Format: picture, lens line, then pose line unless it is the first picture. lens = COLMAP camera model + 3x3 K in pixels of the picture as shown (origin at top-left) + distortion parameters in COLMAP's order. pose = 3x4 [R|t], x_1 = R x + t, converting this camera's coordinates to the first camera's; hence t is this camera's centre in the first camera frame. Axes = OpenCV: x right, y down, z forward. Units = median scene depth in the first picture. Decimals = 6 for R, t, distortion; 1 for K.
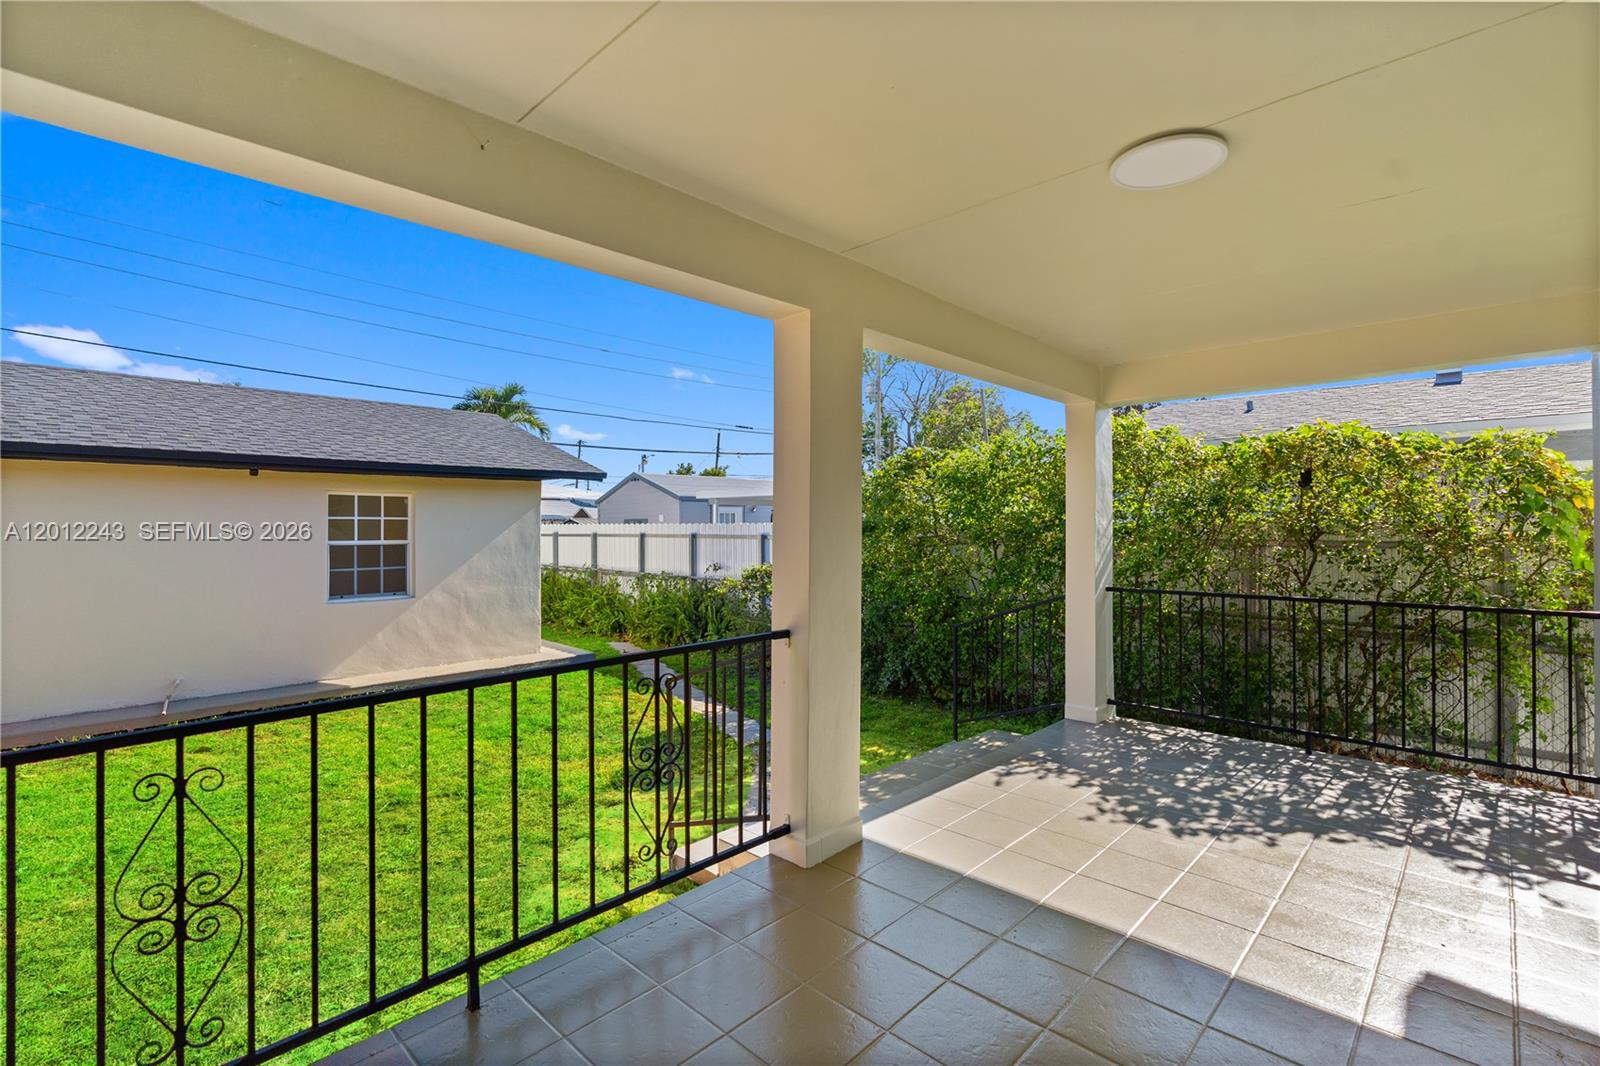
lens RADIAL K [[728.4, 0, 790.4], [0, 728.4, 524.5], [0, 0, 1]] dist [-0.012692, 0.002435]
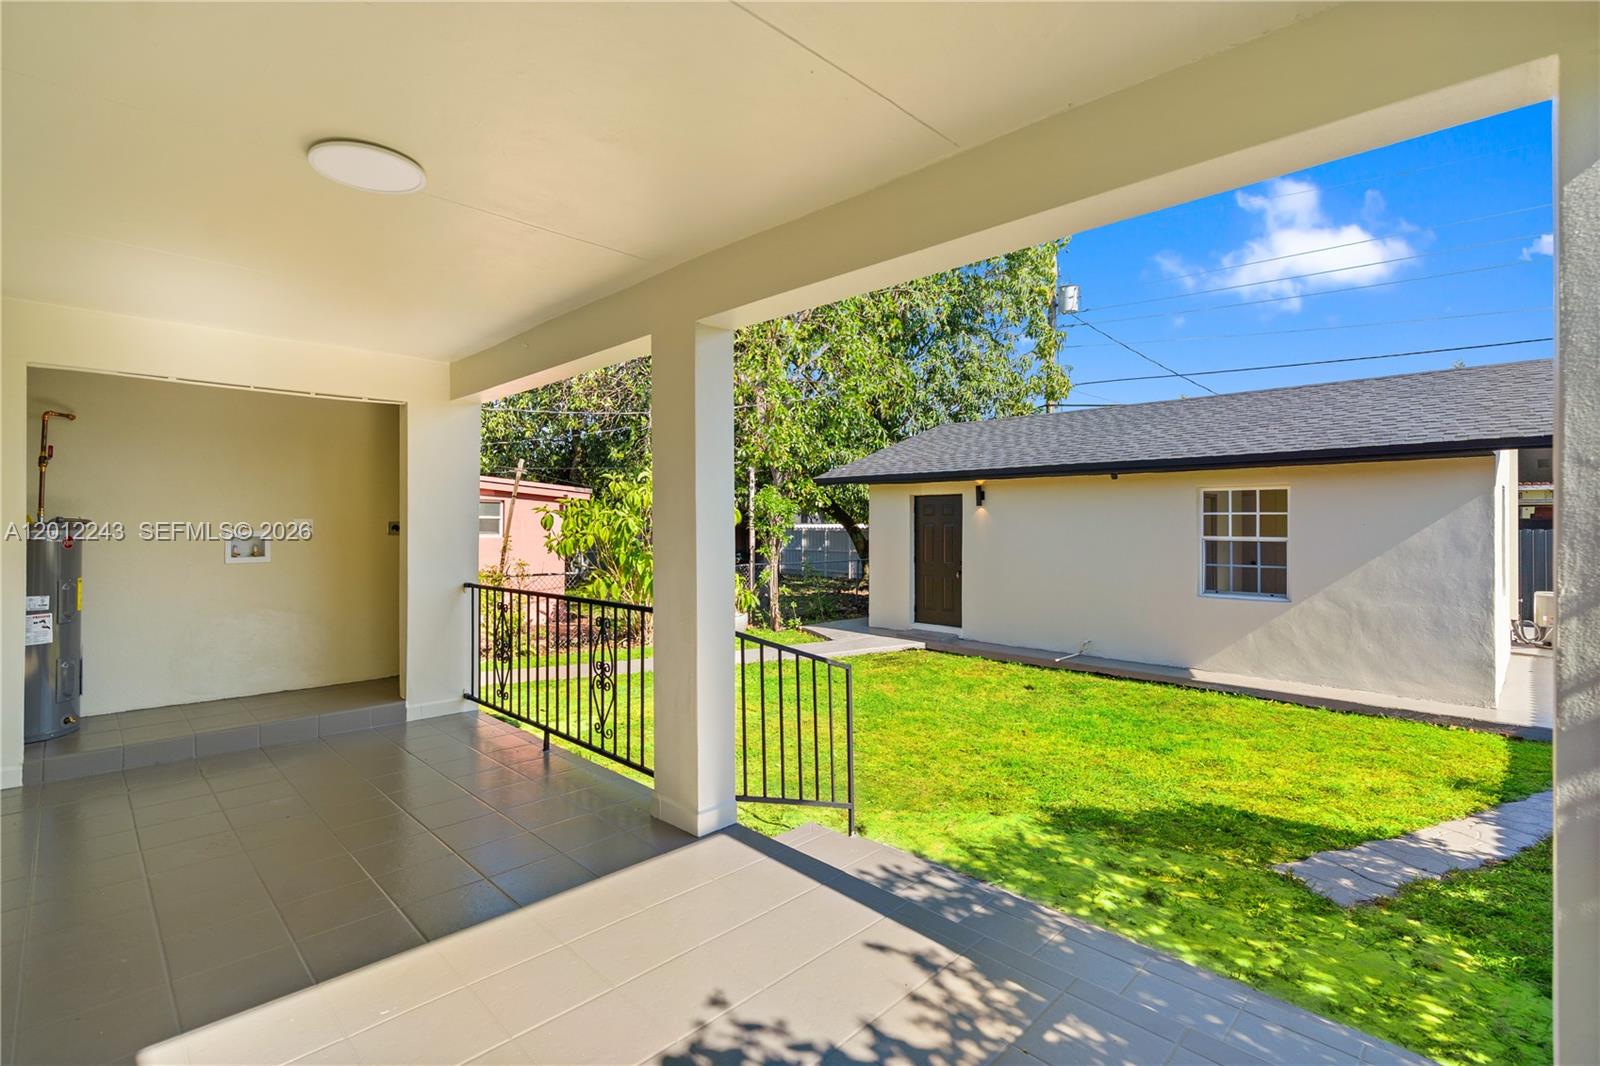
lens RADIAL K [[728.4, 0, 789.5], [0, 728.4, 519.2], [0, 0, 1]] dist [-0.012692, 0.002435]
pose [[-0.015514, -0.003128, -0.999875, 0.380622], [0.000598, 0.999995, -0.003138, 0.001321], [0.999879, -0.000646, -0.015512, 0.399798]]
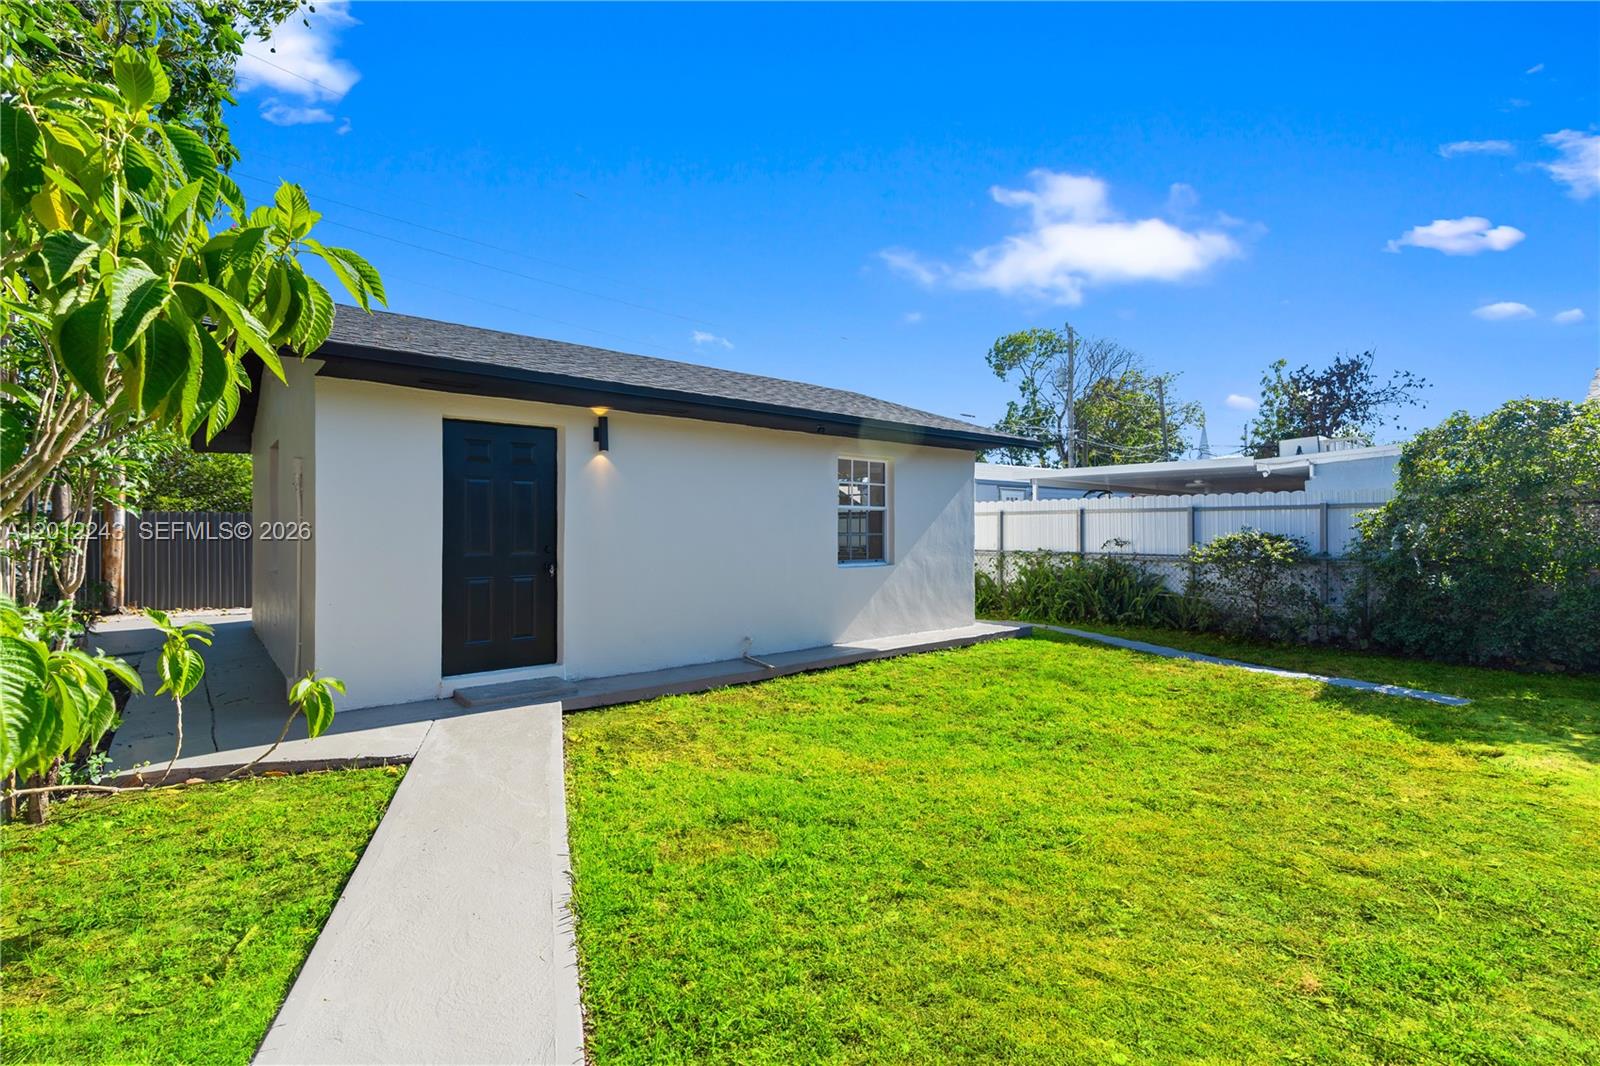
lens RADIAL K [[728.4, 0, 790.2], [0, 728.4, 526.7], [0, 0, 1]] dist [-0.012692, 0.002435]
pose [[0.996537, 0.002693, -0.083110, -0.576185], [-0.002918, 0.999992, -0.002596, 0.051708], [0.083102, 0.002830, 0.996537, -0.005654]]
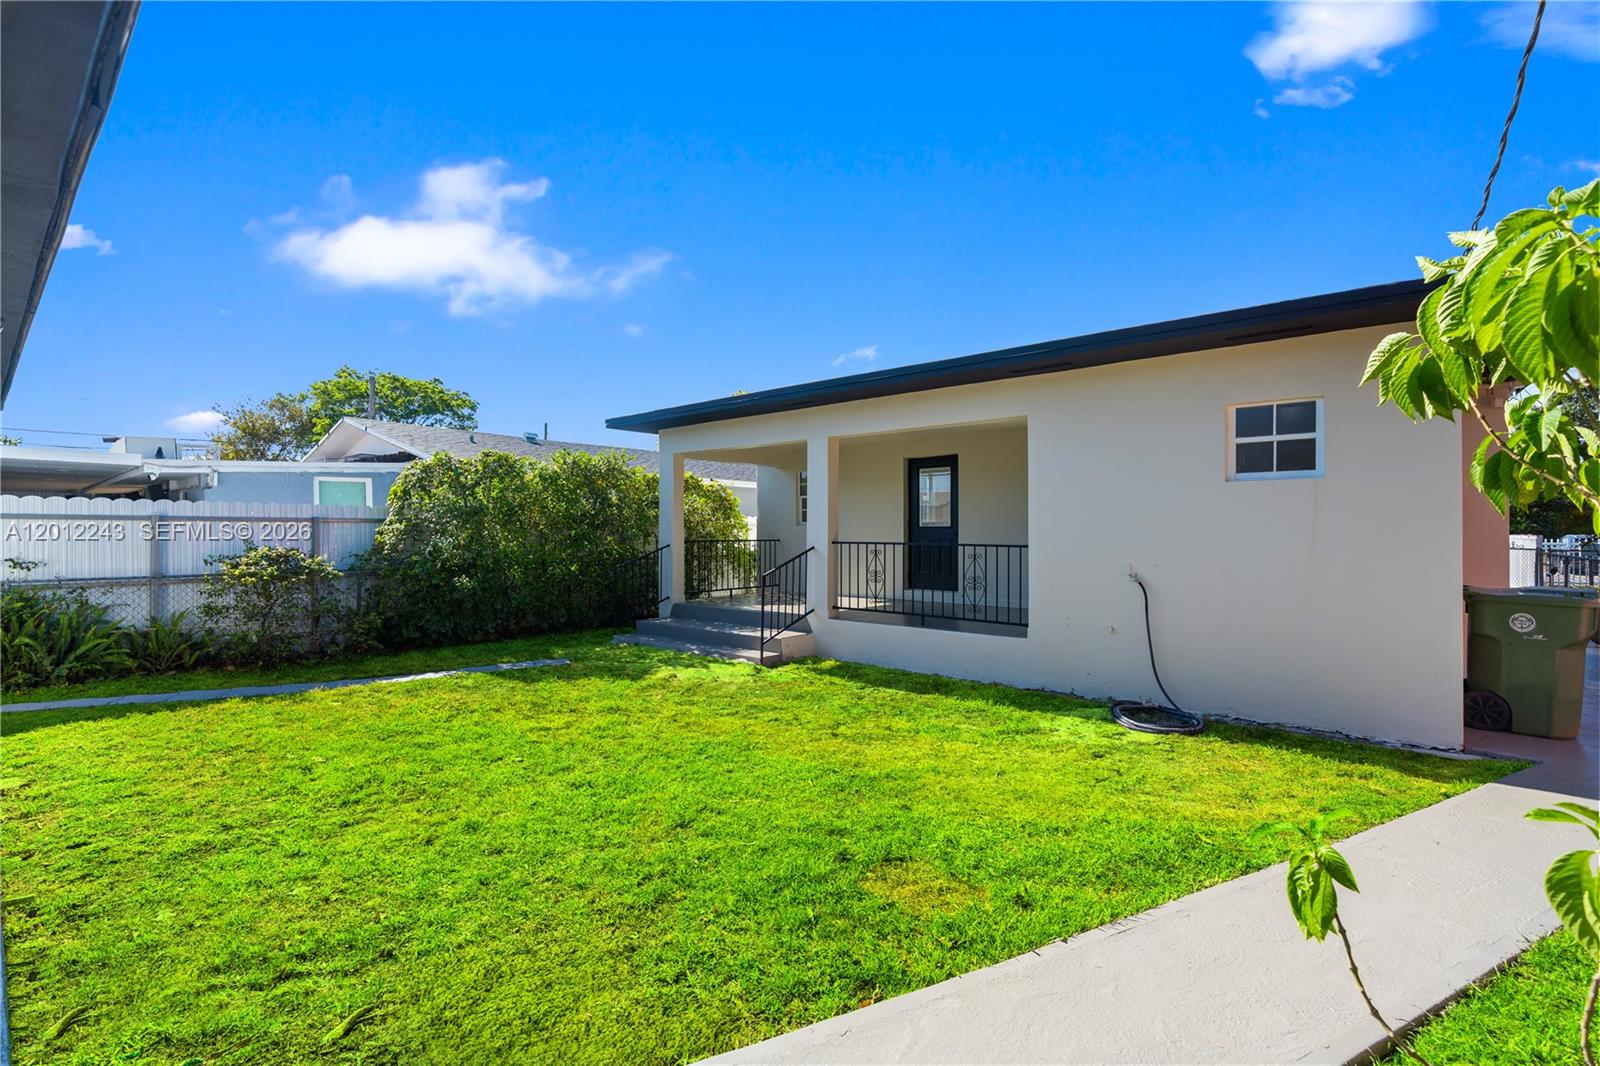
lens RADIAL K [[728.4, 0, 792.9], [0, 728.4, 536.7], [0, 0, 1]] dist [-0.012692, 0.002435]
pose [[-0.057416, 0.006244, 0.998331, -0.970924], [-0.000056, 0.999980, -0.006258, 0.048438], [-0.998350, -0.000415, -0.057415, 0.446644]]
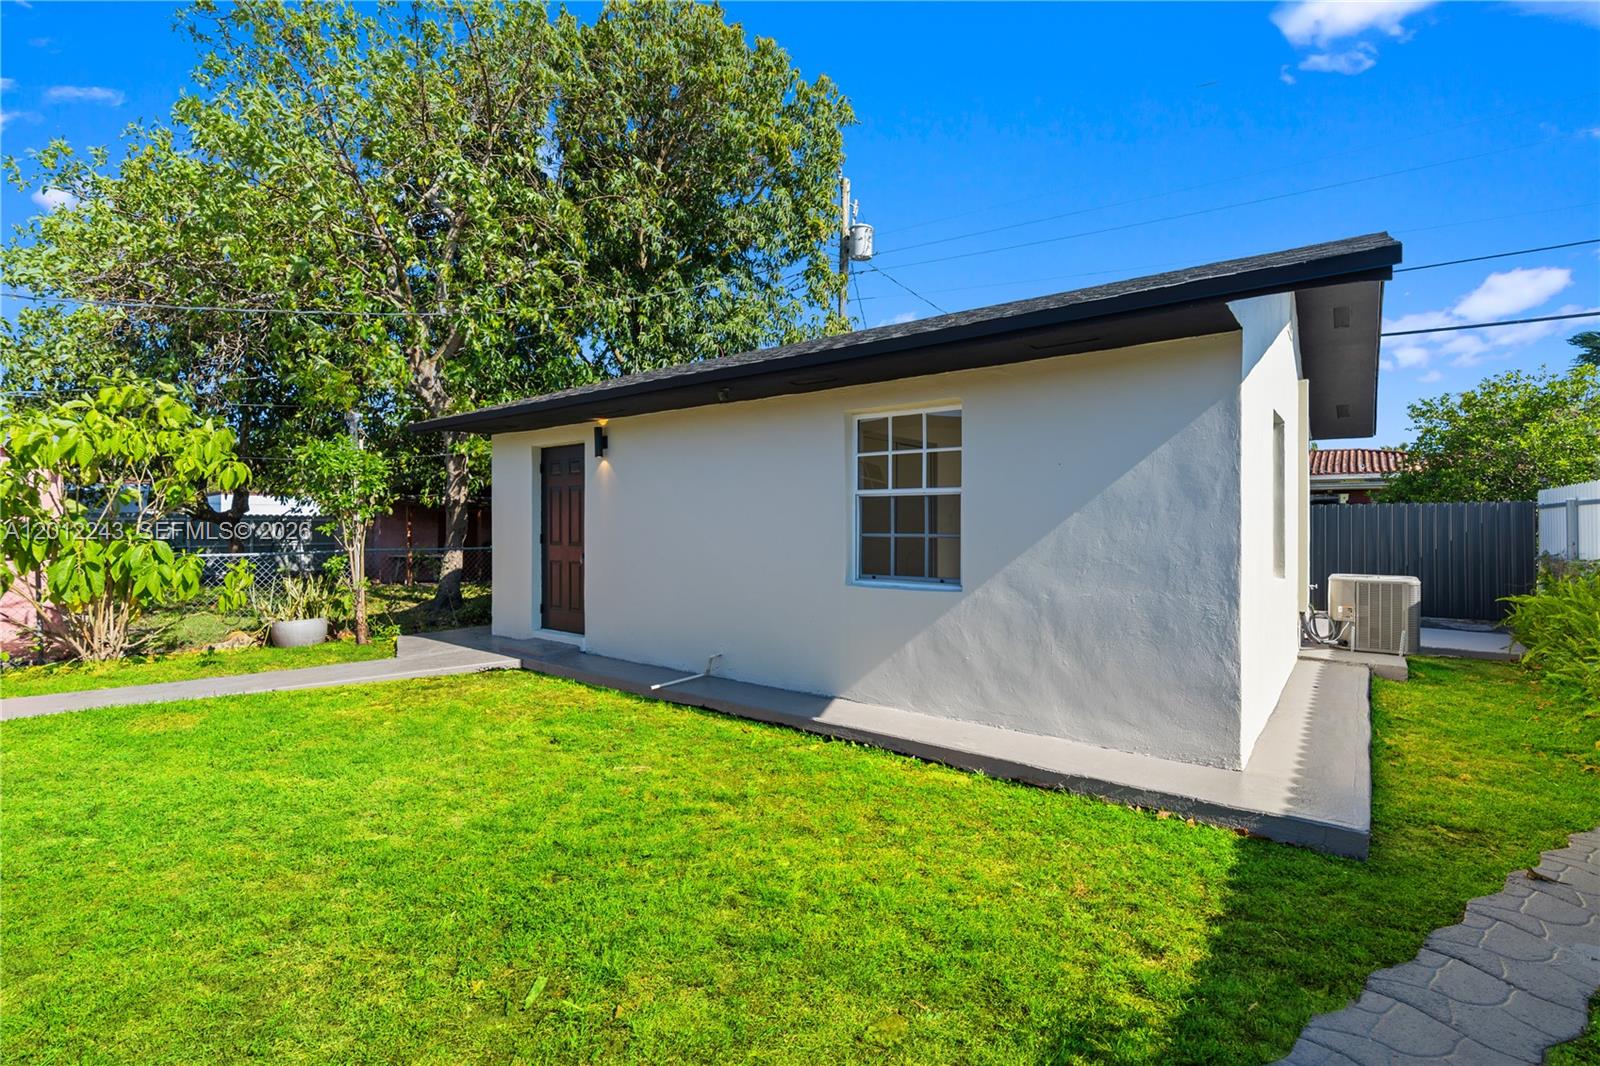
lens RADIAL K [[728.4, 0, 789.6], [0, 728.4, 525.4], [0, 0, 1]] dist [-0.012692, 0.002435]
pose [[0.120772, 0.007181, -0.992654, 0.013246], [0.001060, 0.999972, 0.007363, 0.046659], [0.992680, -0.001941, 0.120761, 0.805040]]
